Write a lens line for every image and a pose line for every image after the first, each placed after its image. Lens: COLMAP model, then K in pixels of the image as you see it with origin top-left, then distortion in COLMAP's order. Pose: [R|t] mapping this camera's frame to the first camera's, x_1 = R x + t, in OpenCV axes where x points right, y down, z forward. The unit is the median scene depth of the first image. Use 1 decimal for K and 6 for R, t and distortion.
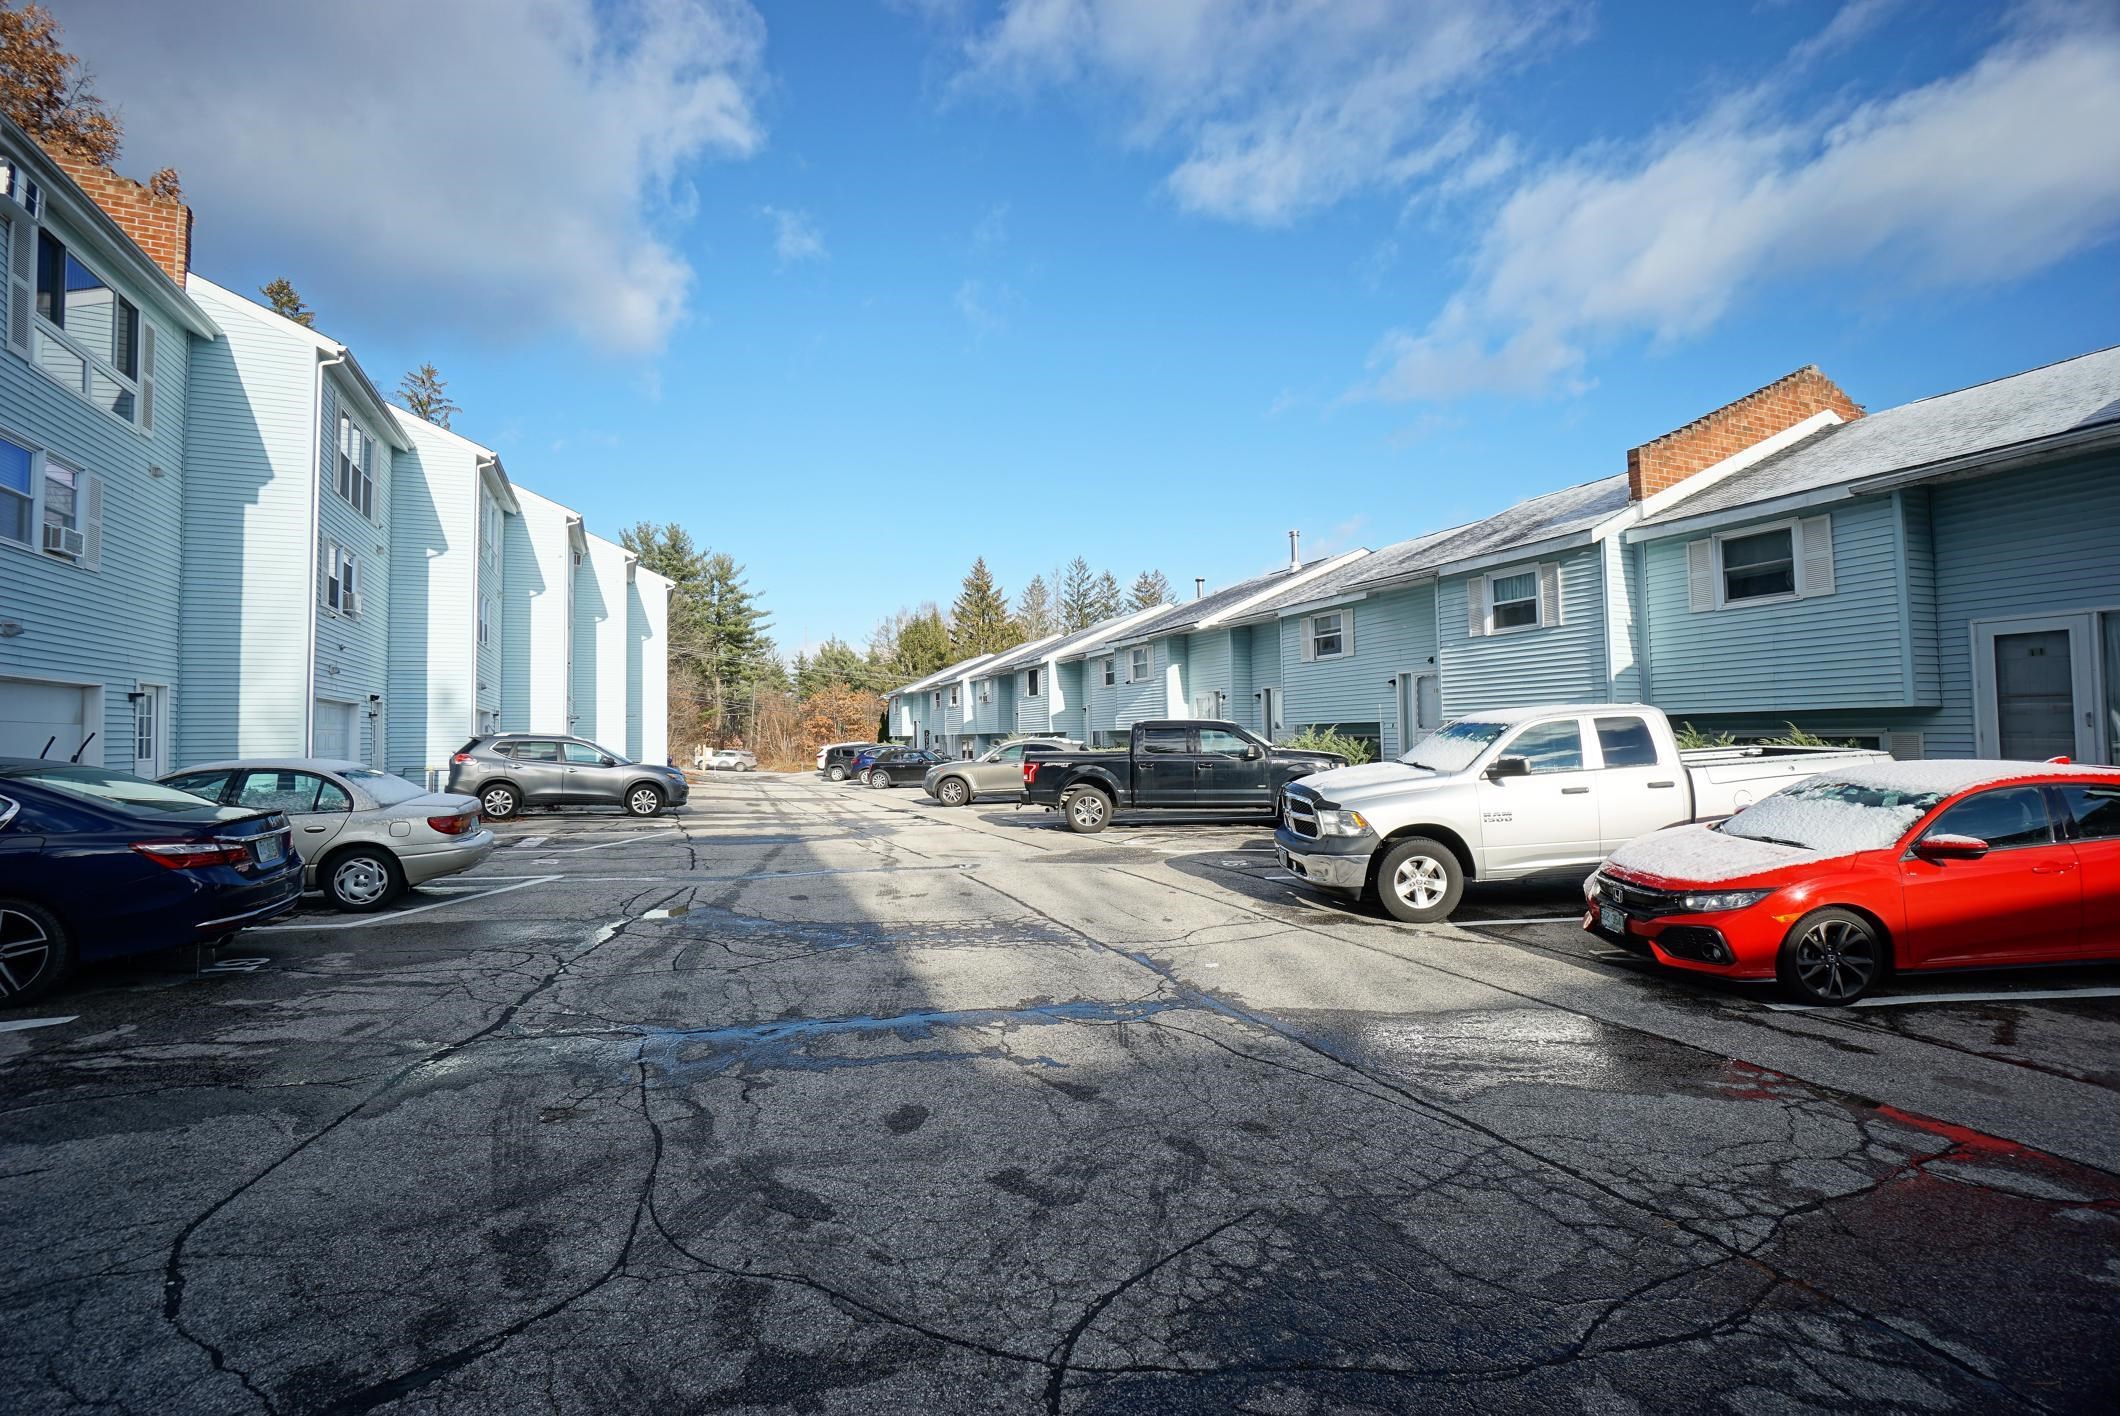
lens RADIAL K [[933.2, 0, 1048.6], [0, 933.2, 707.1], [0, 0, 1]] dist [-0.066160, 0.022218]
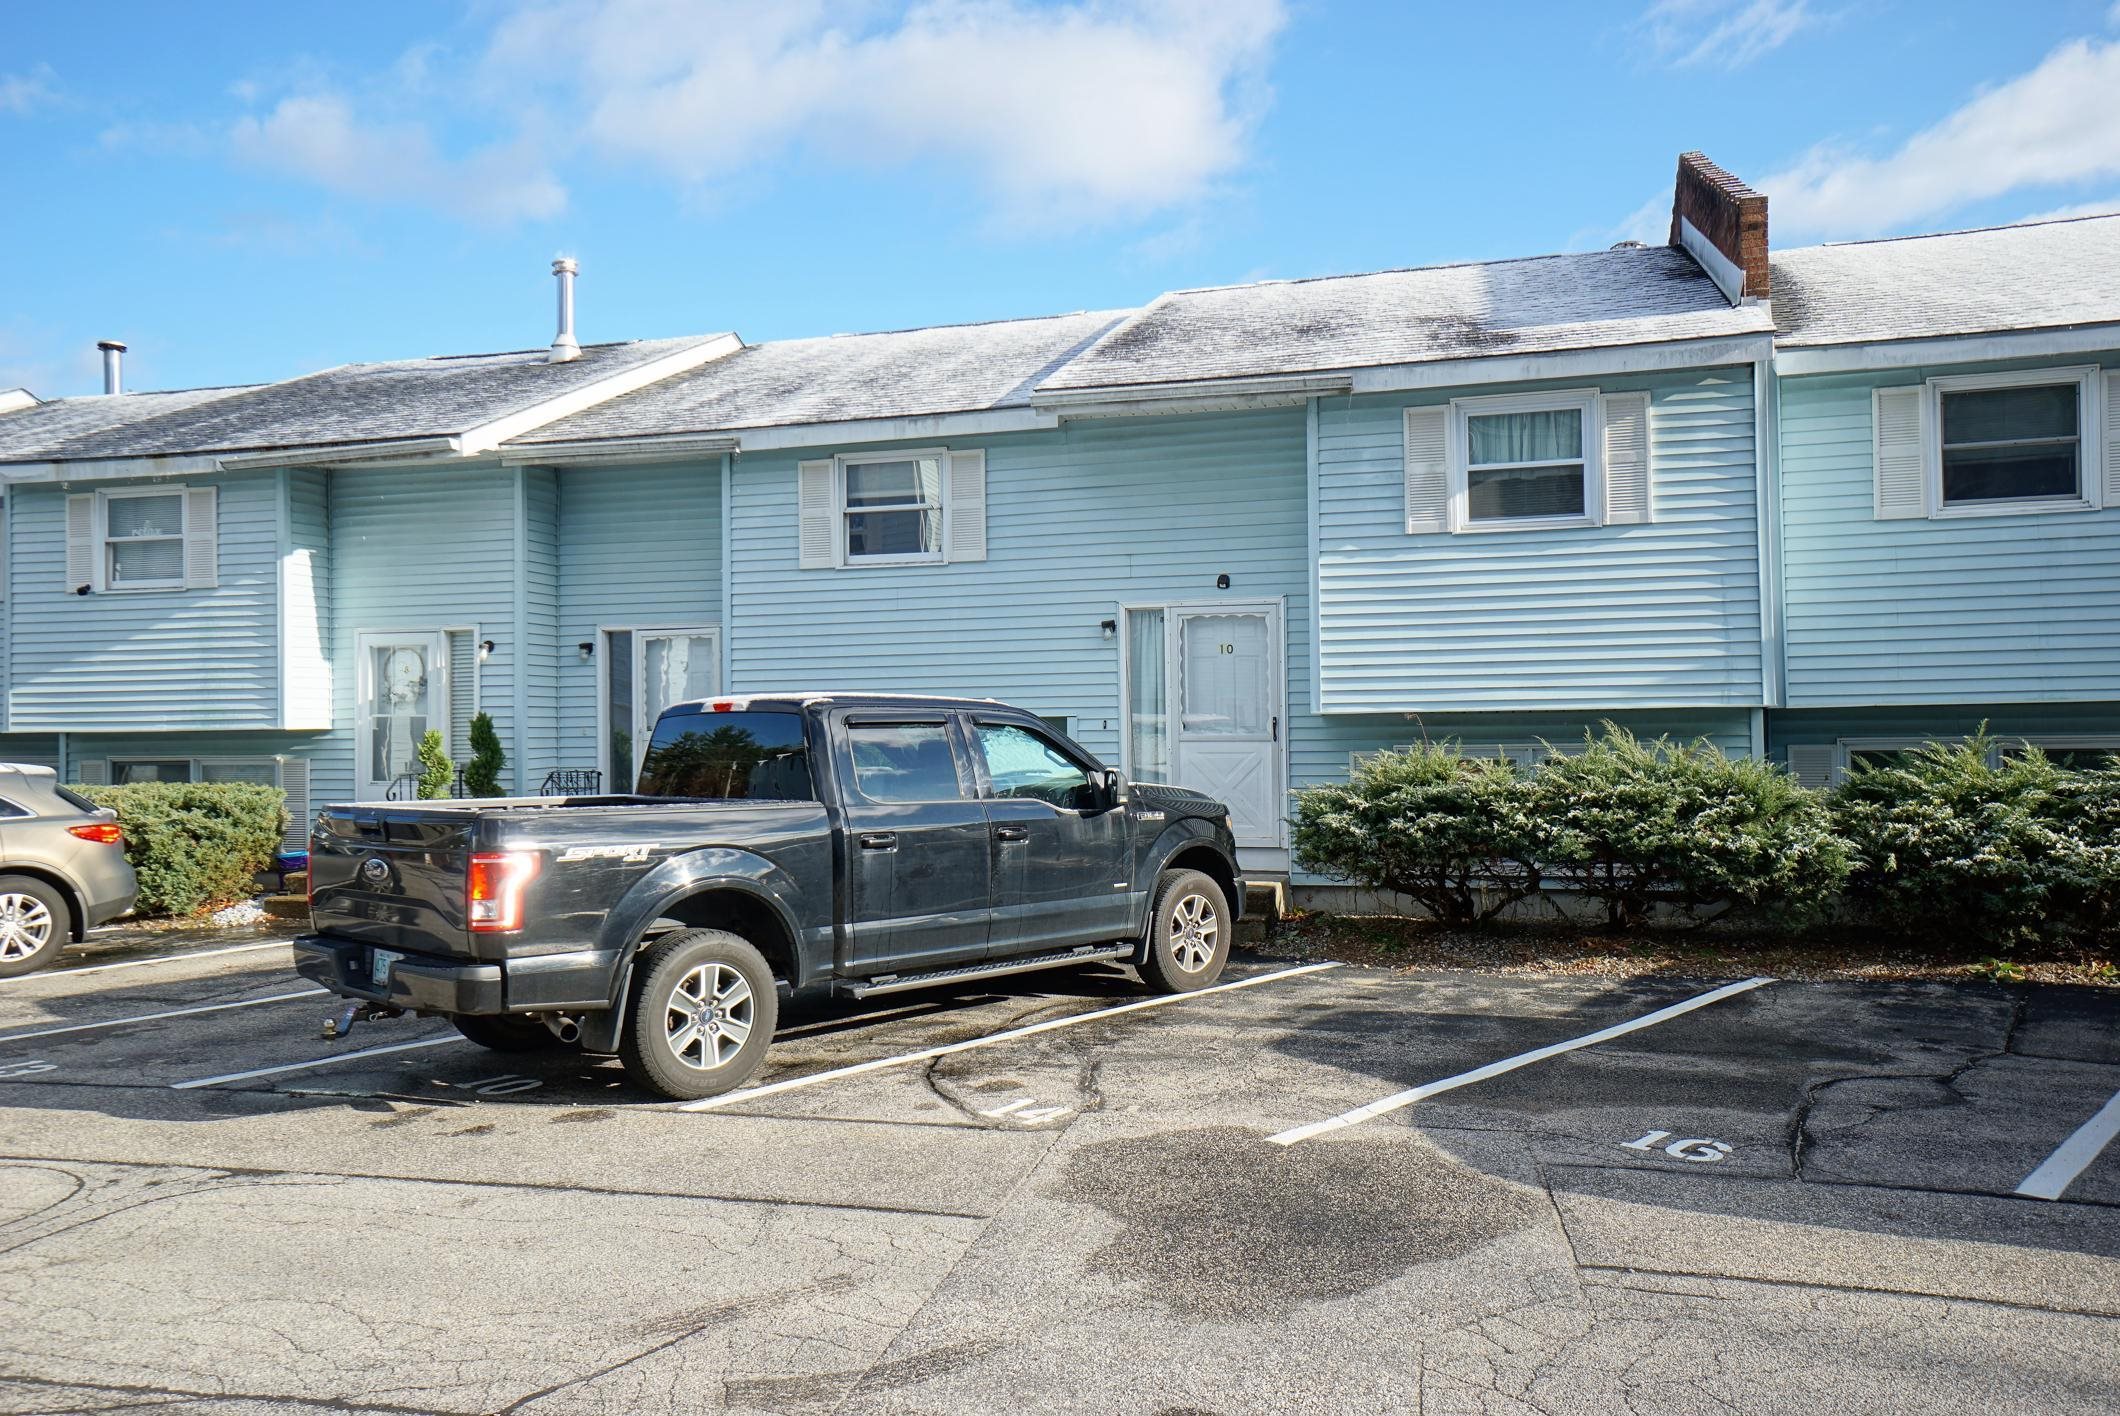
lens RADIAL K [[1505.6, 0, 1008.4], [0, 1505.6, 709.2], [0, 0, 1]] dist [0.053418, 0.004310]
pose [[0.600364, 0.023341, 0.799387, -0.243860], [-0.023414, 0.999659, -0.011604, 0.023516], [-0.799384, -0.011750, 0.600705, 0.633091]]
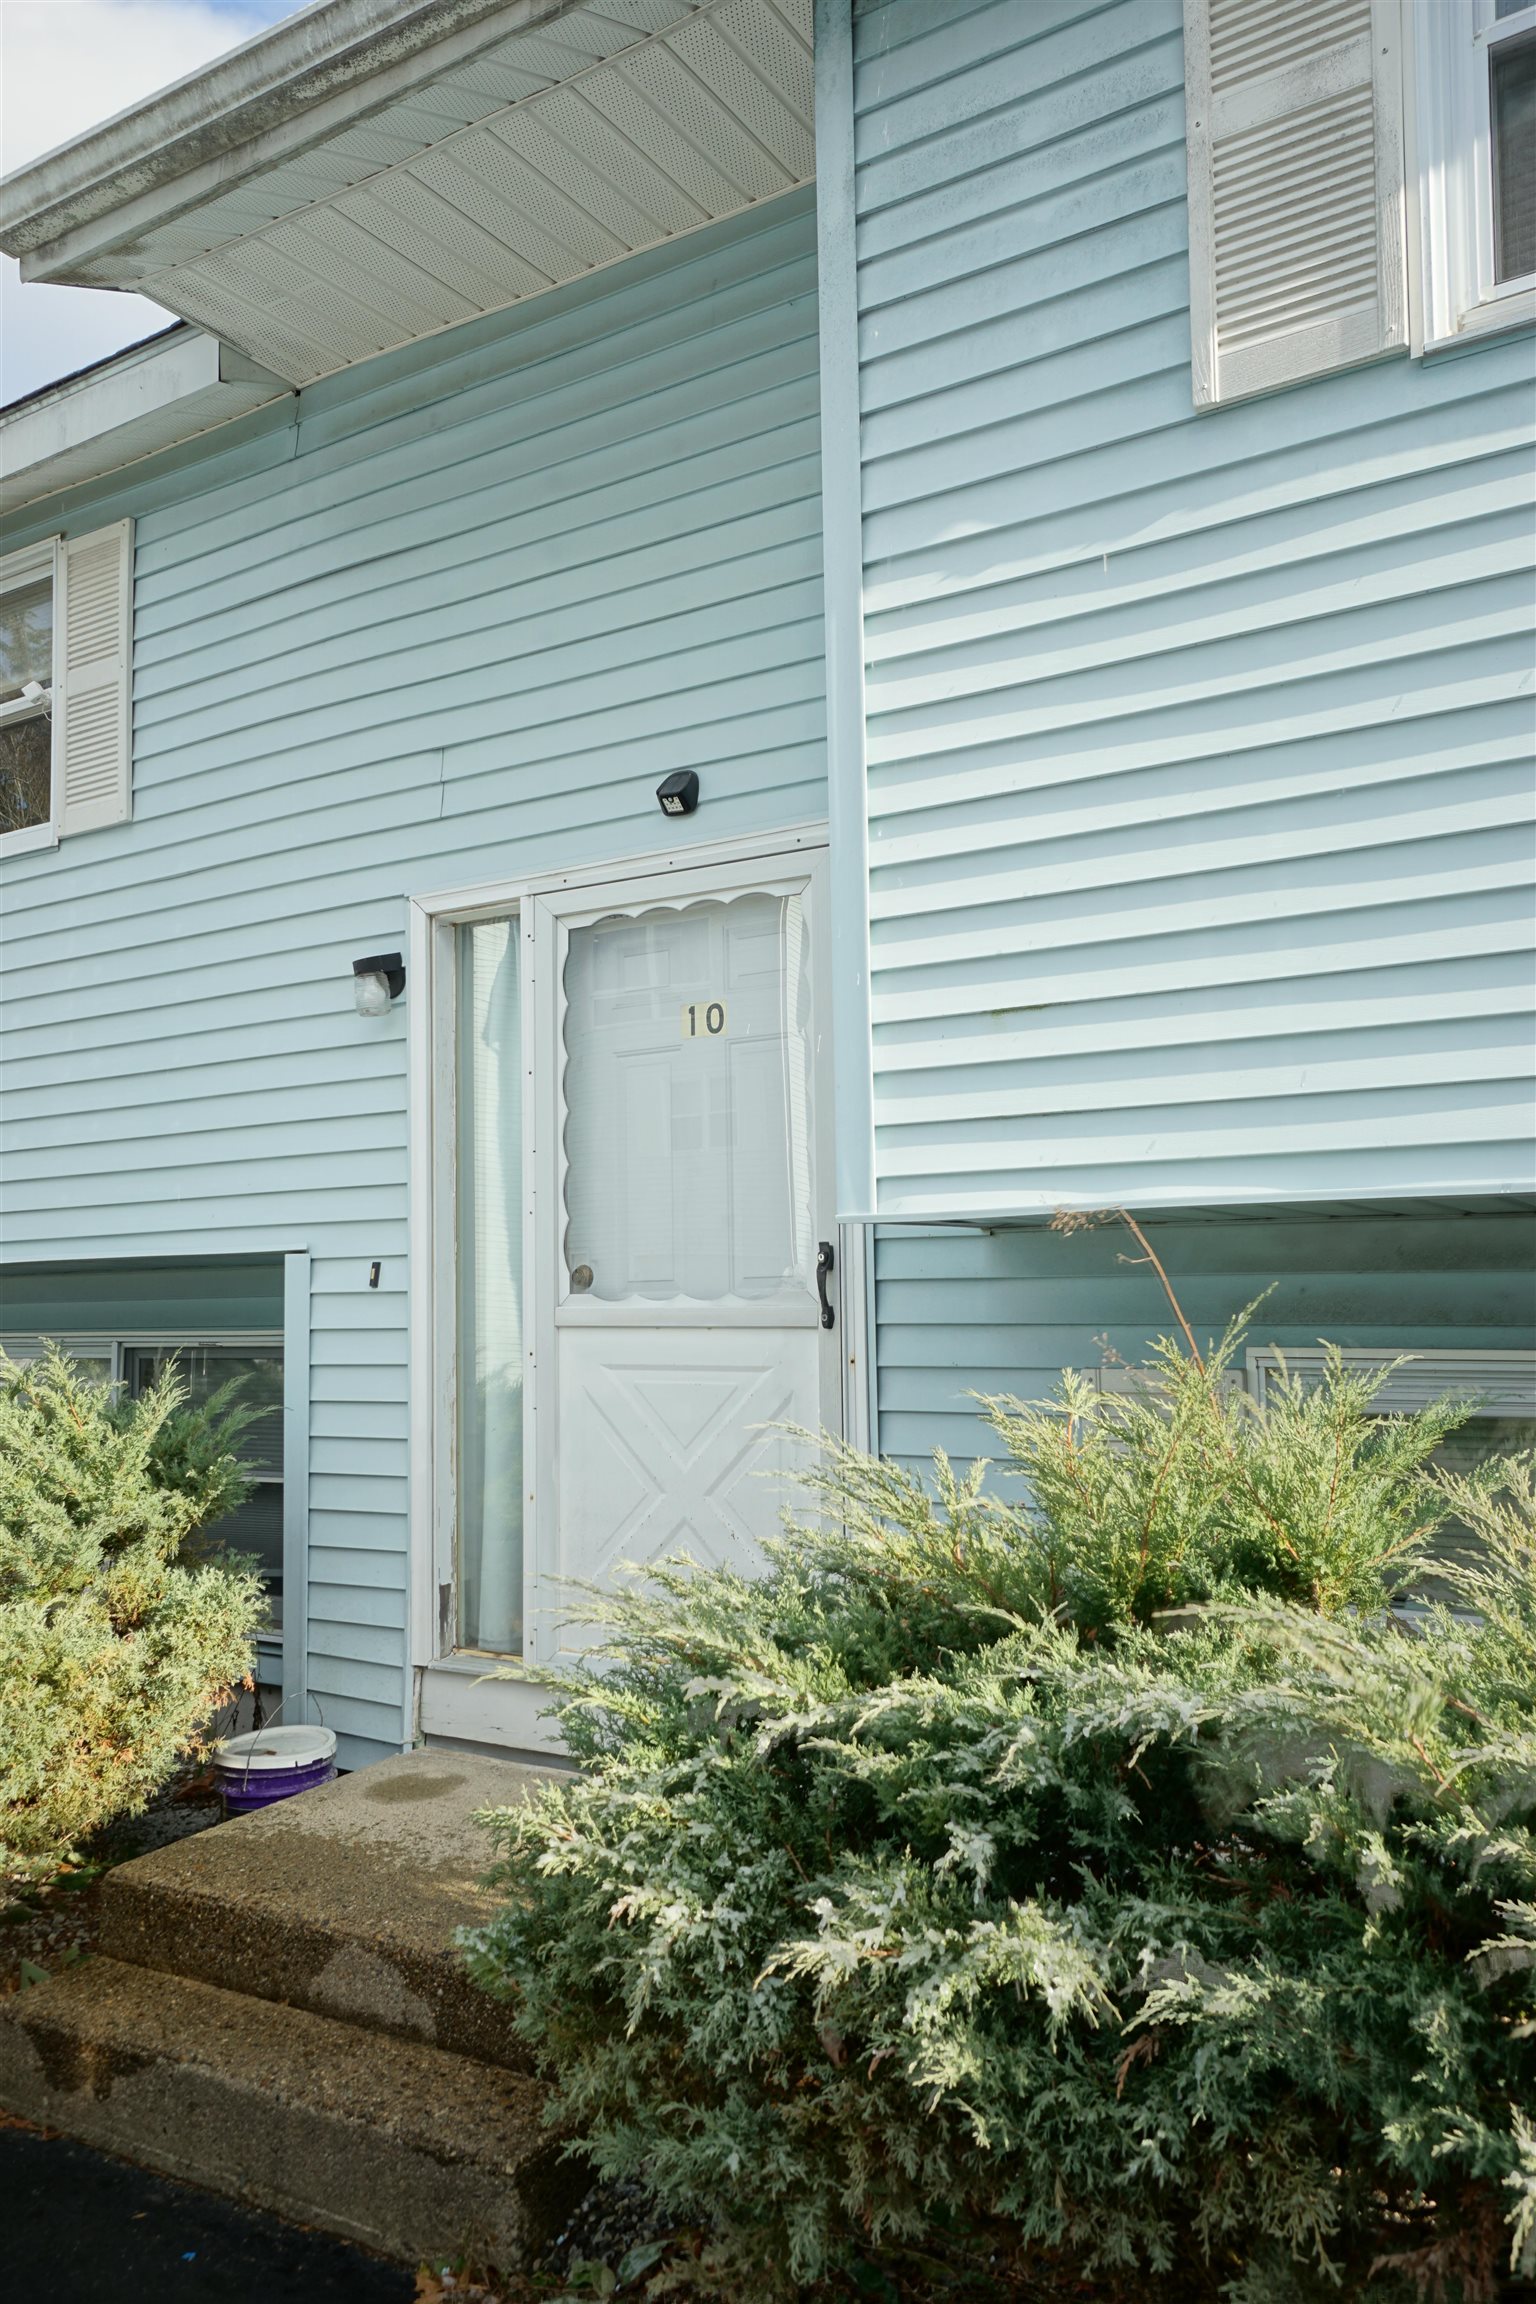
lens RADIAL K [[1636.3, 0, 768.0], [0, 1636.3, 1152.0], [0, 0, 1]] dist [0.053418, 0.004310]
pose [[0.794581, 0.058268, 0.604356, 0.279279], [-0.015025, 0.996967, -0.076366, 0.020728], [-0.606973, 0.051598, 0.793046, 0.798577]]
